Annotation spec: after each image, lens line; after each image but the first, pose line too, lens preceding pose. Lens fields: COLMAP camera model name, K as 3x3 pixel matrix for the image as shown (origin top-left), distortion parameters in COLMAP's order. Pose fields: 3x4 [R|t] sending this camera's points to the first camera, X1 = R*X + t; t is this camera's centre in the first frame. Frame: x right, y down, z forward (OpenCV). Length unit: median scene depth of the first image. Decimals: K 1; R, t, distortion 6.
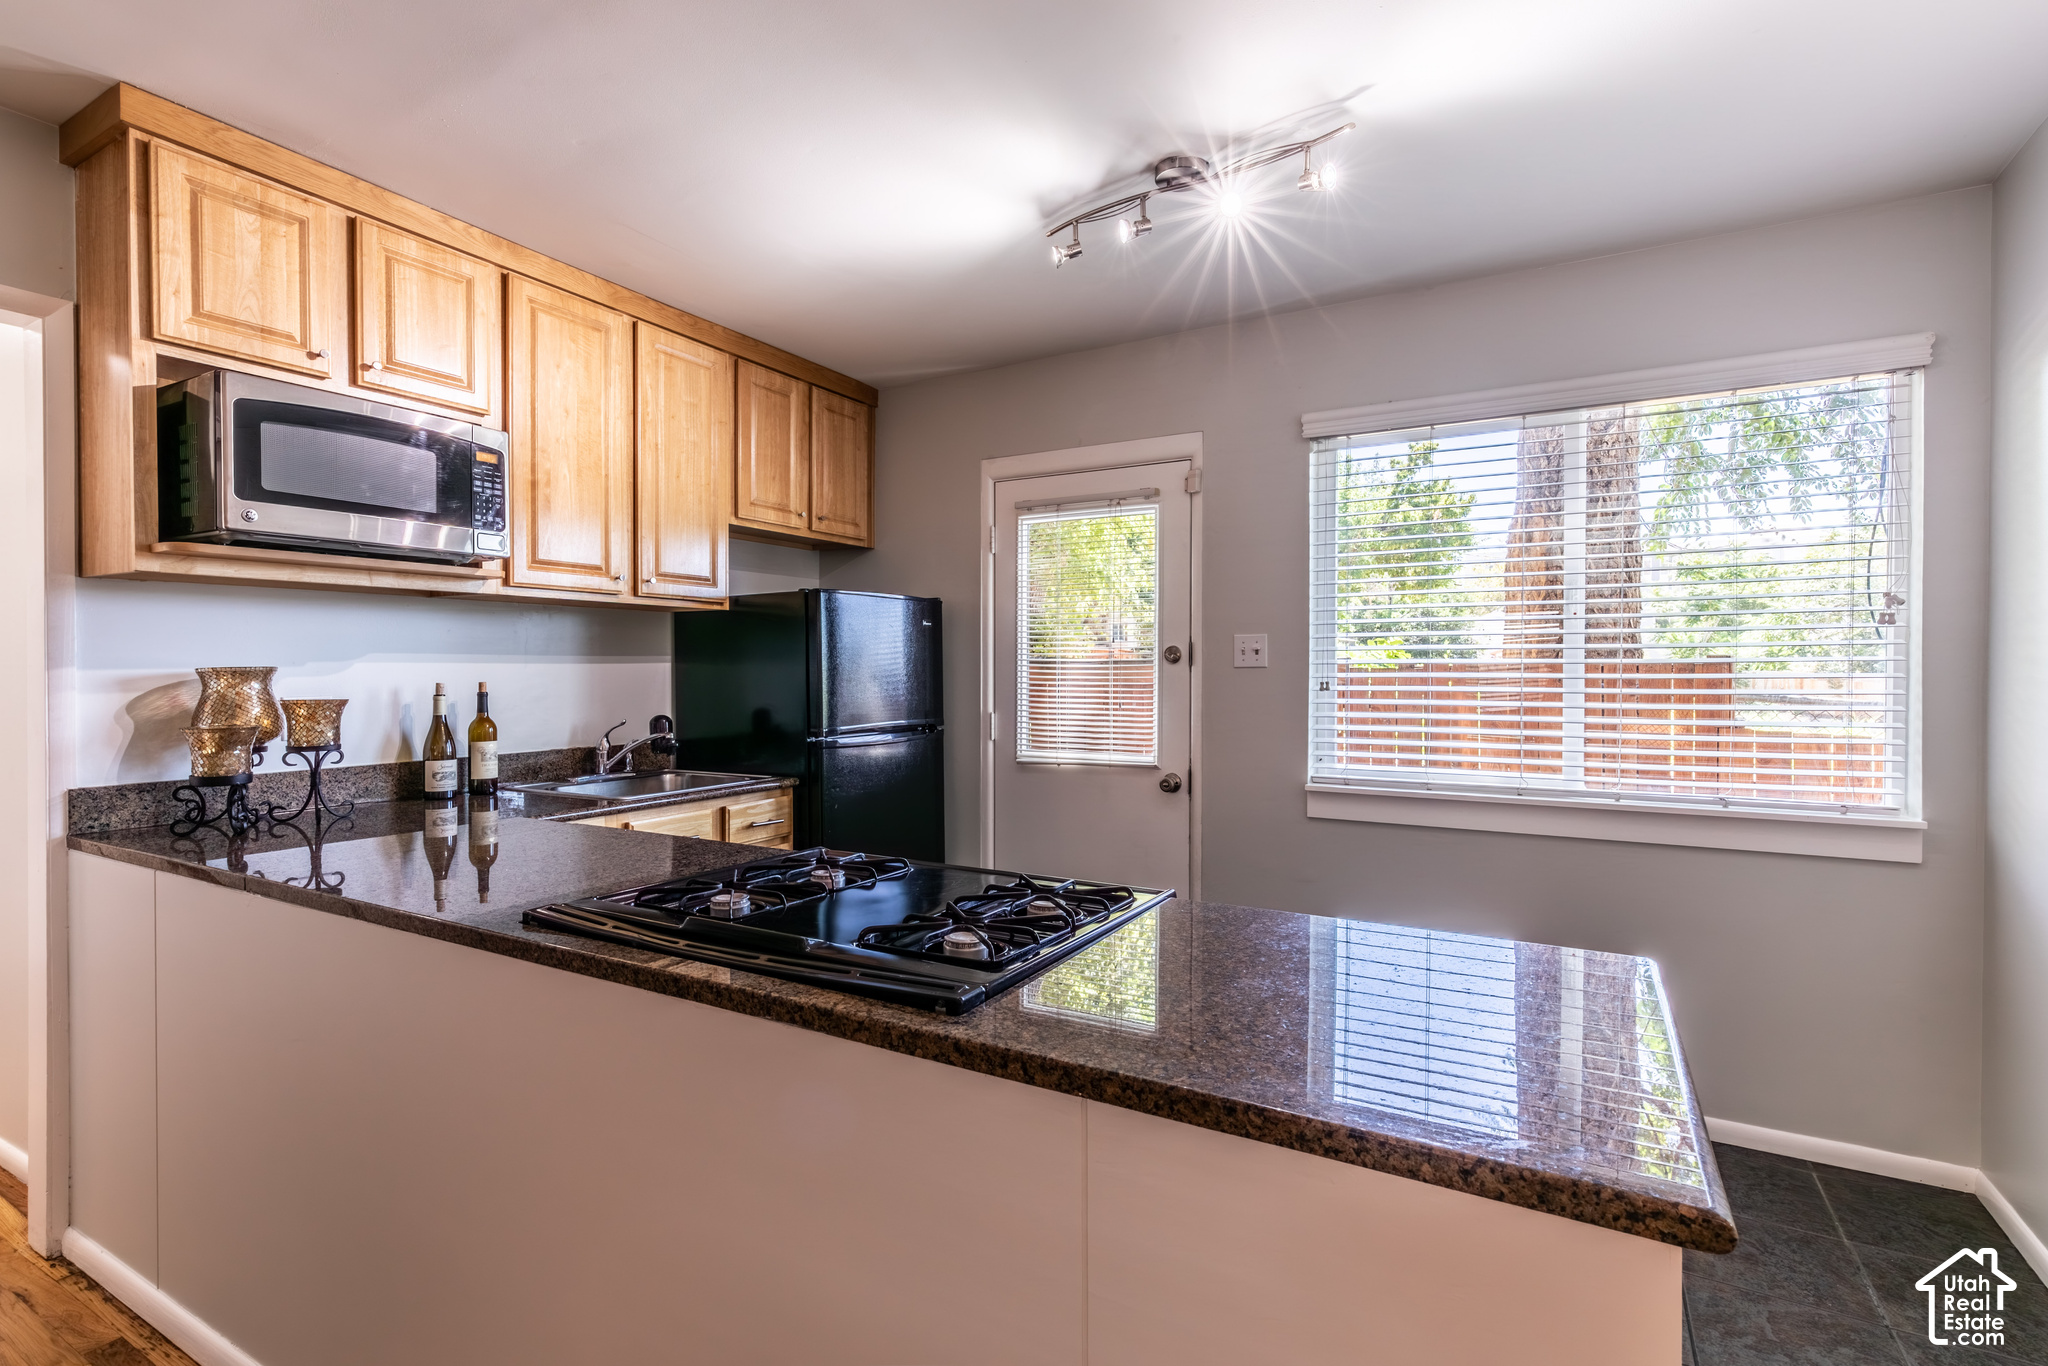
lens RADIAL K [[953.8, 0, 1020.3], [0, 953.8, 672.6], [0, 0, 1]] dist [0.004406, -0.000147]
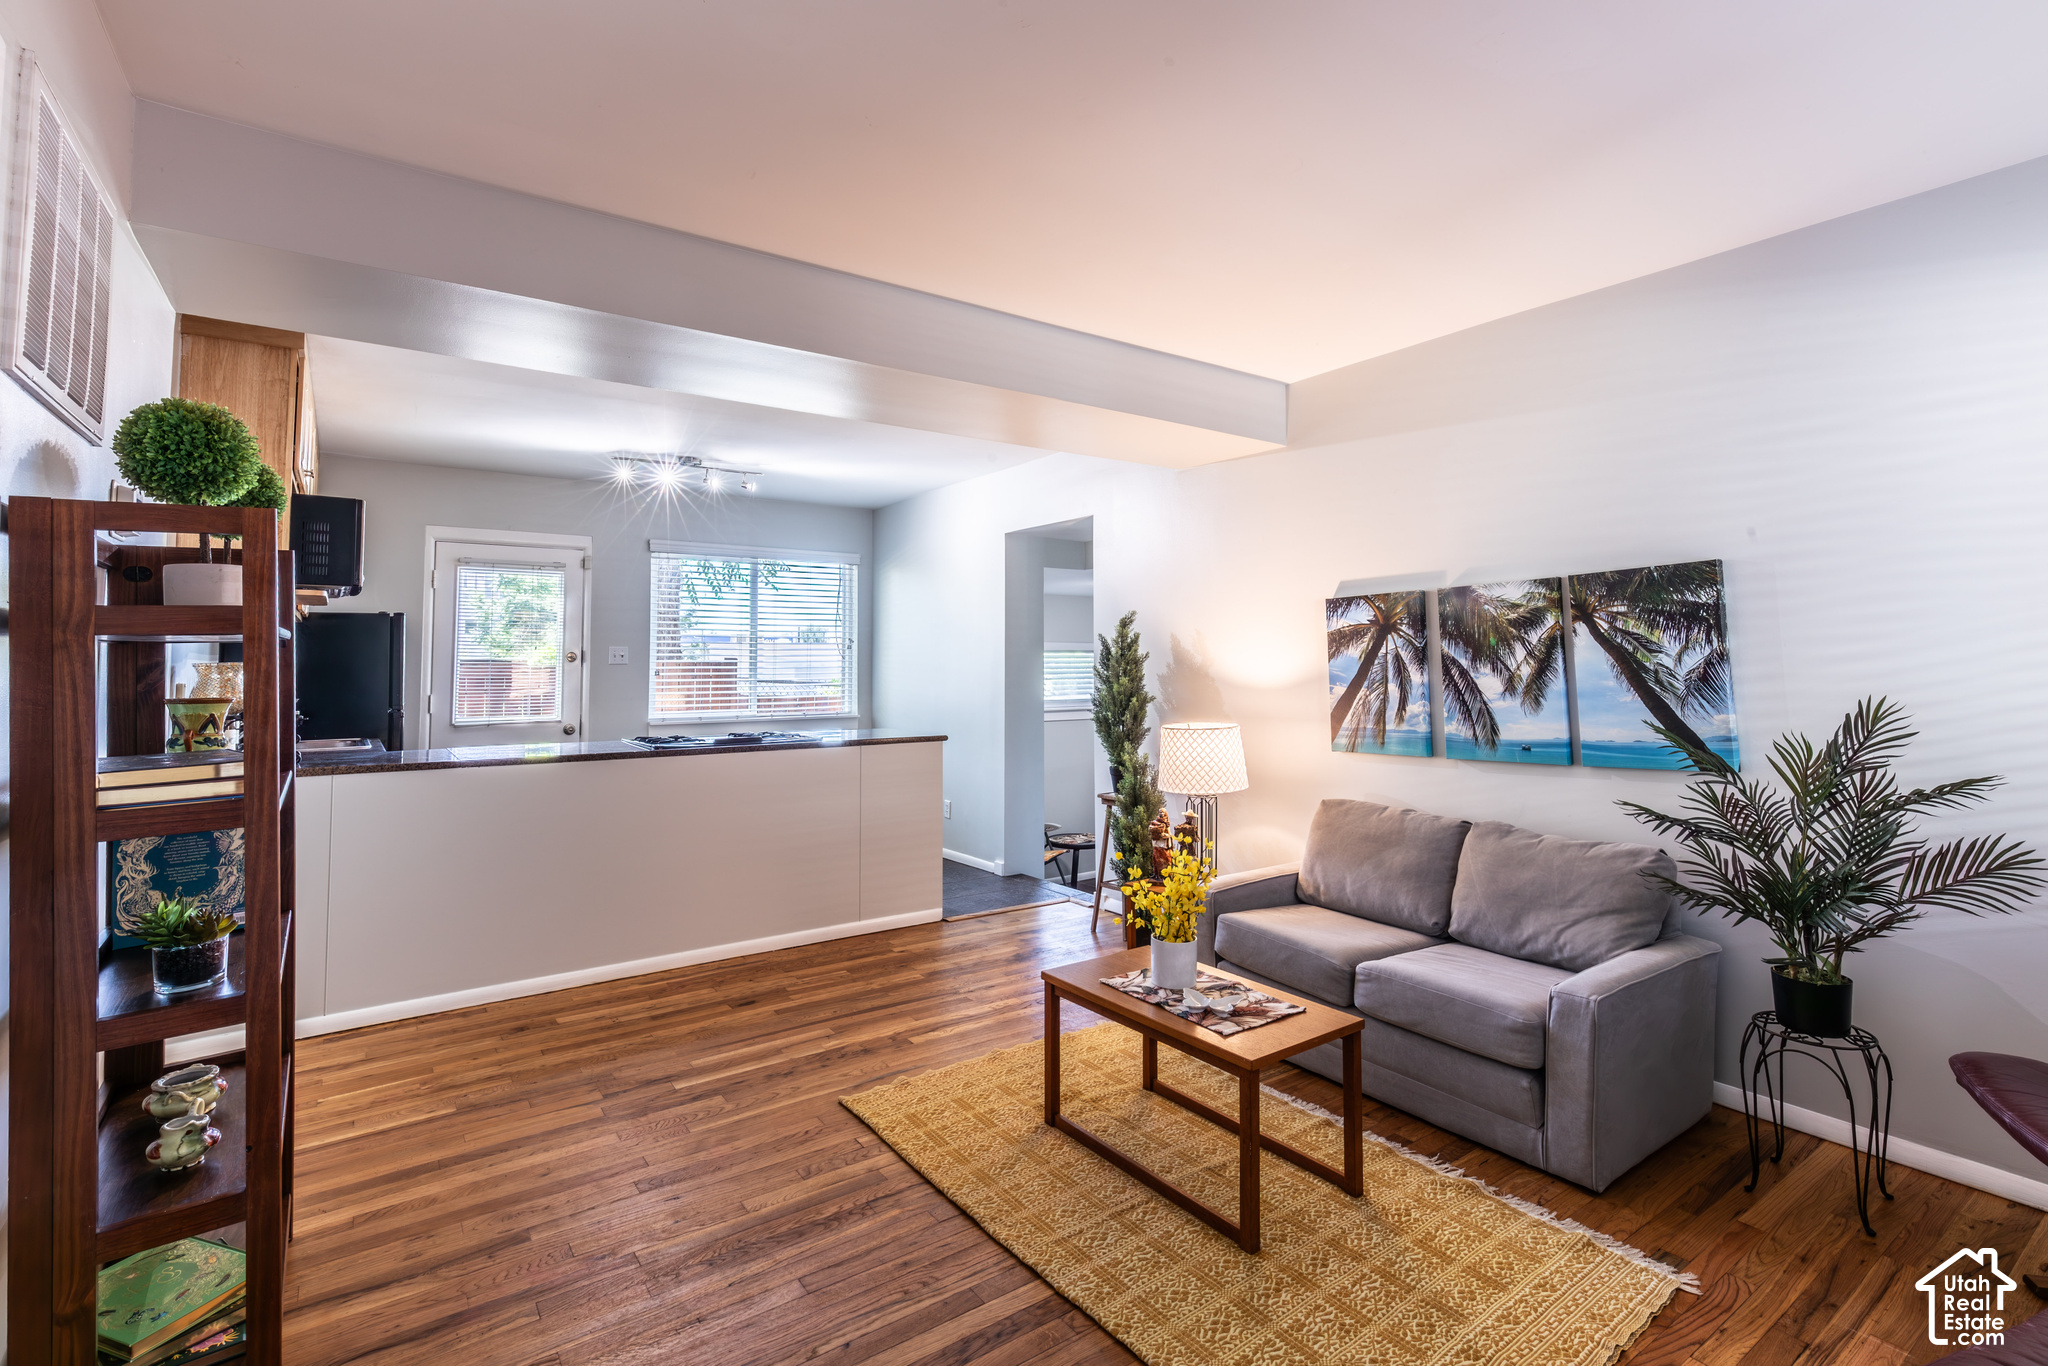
lens RADIAL K [[949.6, 0, 1018.0], [0, 949.6, 614.9], [0, 0, 1]] dist [0.000196, -0.000208]
pose [[0.422519, 0.048256, 0.905068, -1.319039], [0.007309, 0.998368, -0.056642, 0.011230], [-0.906324, 0.030547, 0.421477, -0.612368]]
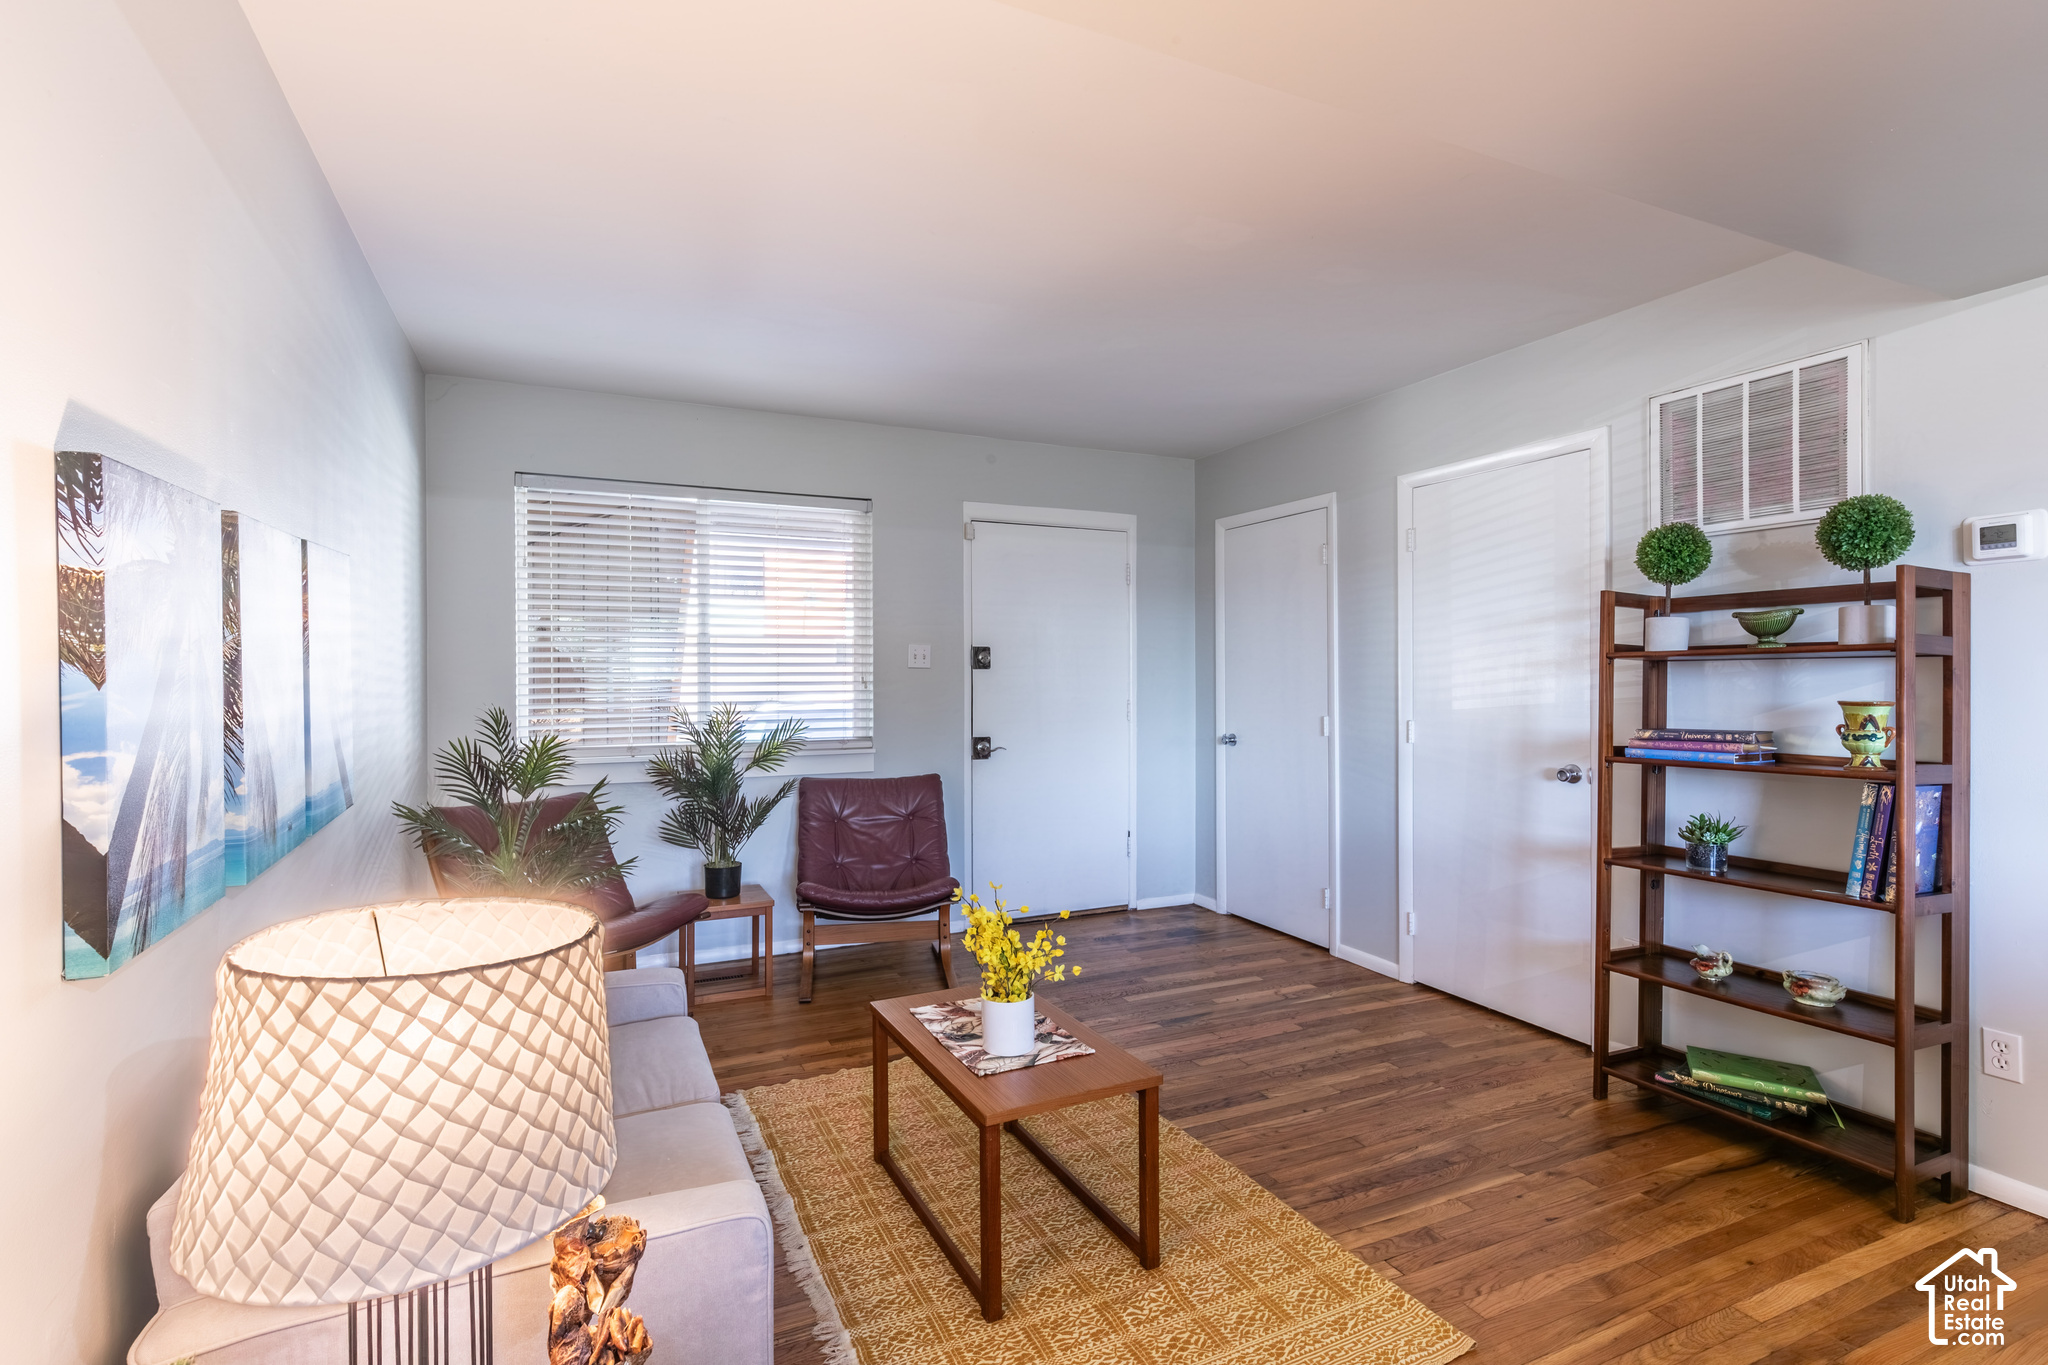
lens RADIAL K [[953.8, 0, 1020.3], [0, 953.8, 672.1], [0, 0, 1]] dist [0.004406, -0.000147]
pose [[-0.574847, -0.000620, -0.818260, 0.181177], [-0.003248, 0.999994, 0.001524, 0.003141], [0.818254, 0.003533, -0.574846, 0.085565]]
